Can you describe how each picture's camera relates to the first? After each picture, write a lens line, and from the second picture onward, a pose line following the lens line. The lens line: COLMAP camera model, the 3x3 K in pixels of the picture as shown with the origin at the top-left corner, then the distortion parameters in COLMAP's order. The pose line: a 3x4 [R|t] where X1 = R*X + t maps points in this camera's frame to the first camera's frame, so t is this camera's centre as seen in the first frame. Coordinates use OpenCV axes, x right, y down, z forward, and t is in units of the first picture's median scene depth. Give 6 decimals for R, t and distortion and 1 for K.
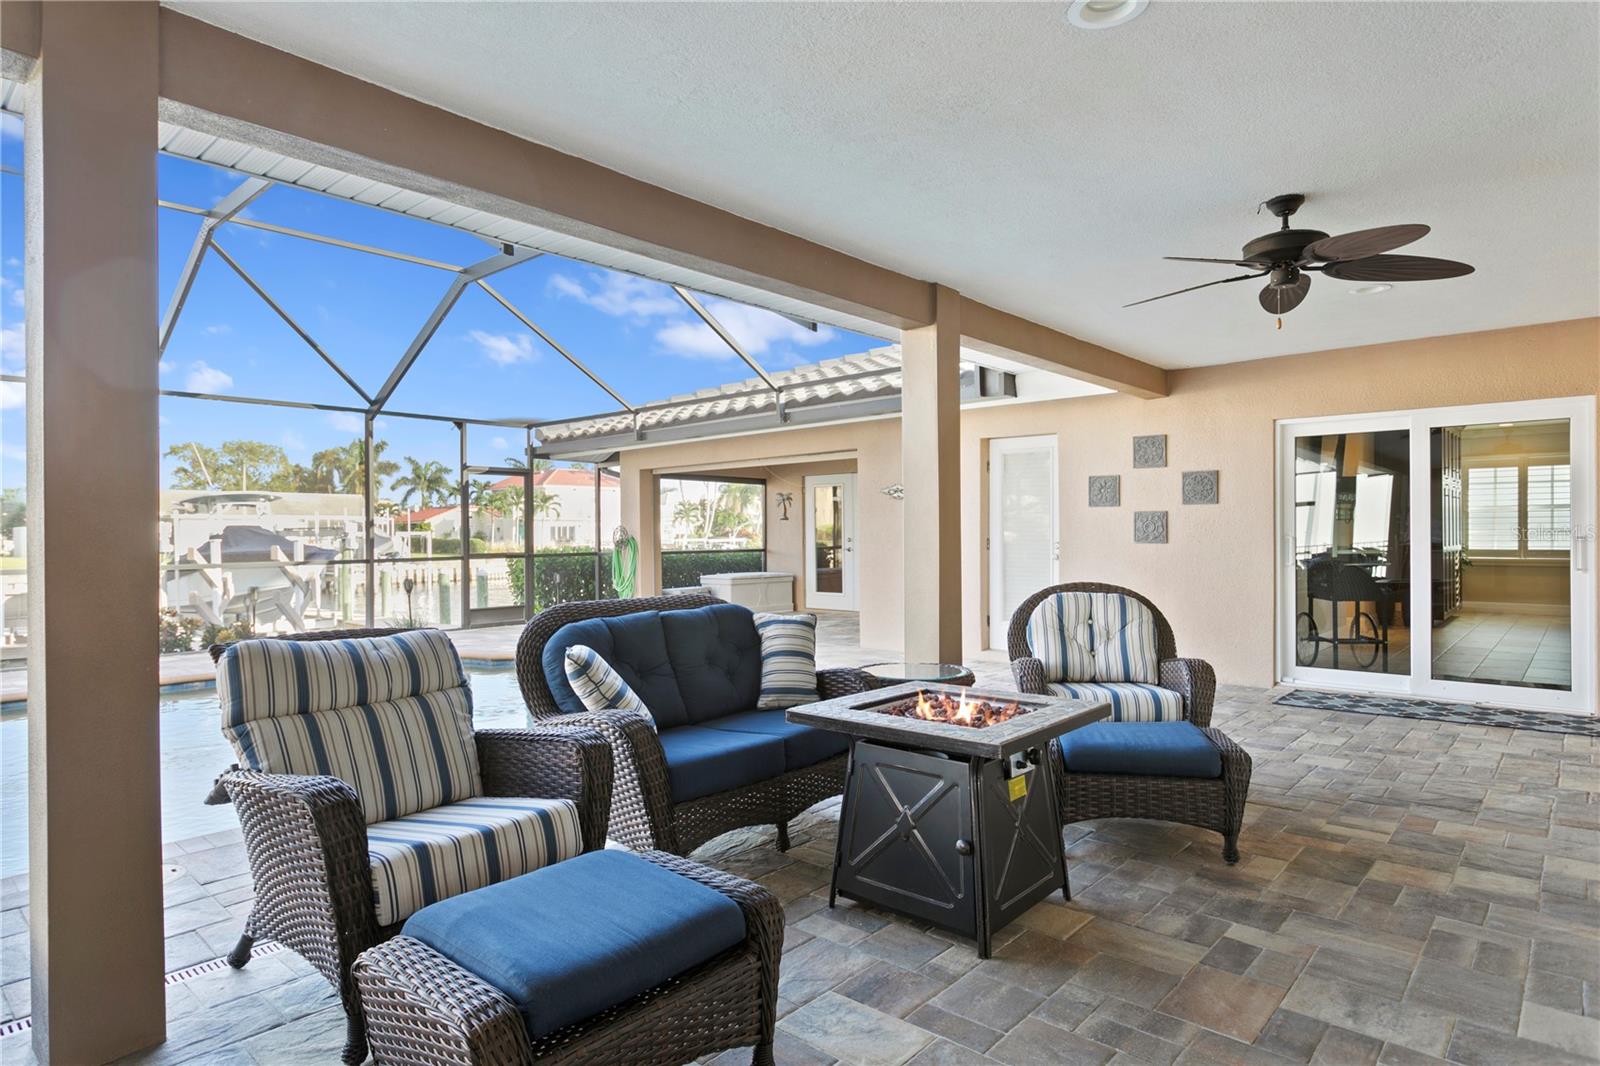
lens RADIAL K [[905.8, 0, 768.9], [0, 905.8, 540.6], [0, 0, 1]] dist [-0.011299, 0.003056]
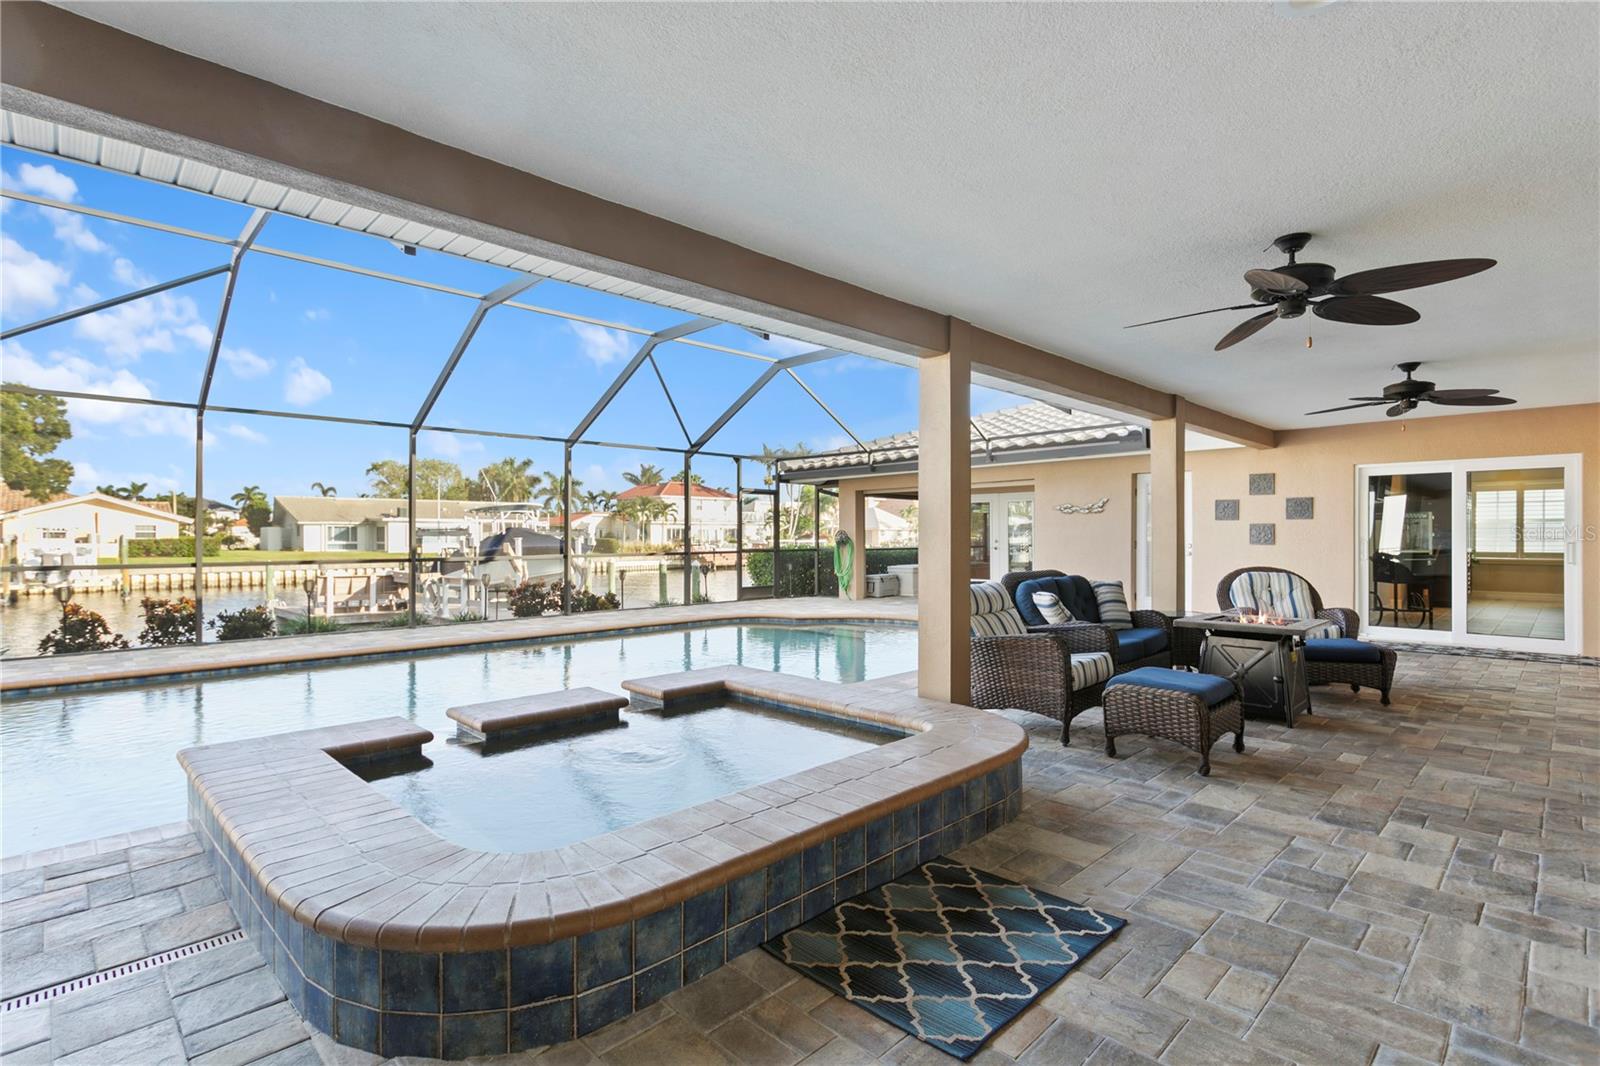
lens RADIAL K [[762.1, 0, 774.5], [0, 762.1, 537.4], [0, 0, 1]] dist [0.001041, 0.000093]
pose [[0.997822, 0.007211, -0.065569, -0.313254], [-0.007570, 0.999958, -0.005226, 0.003509], [0.065529, 0.005711, 0.997834, -0.331123]]
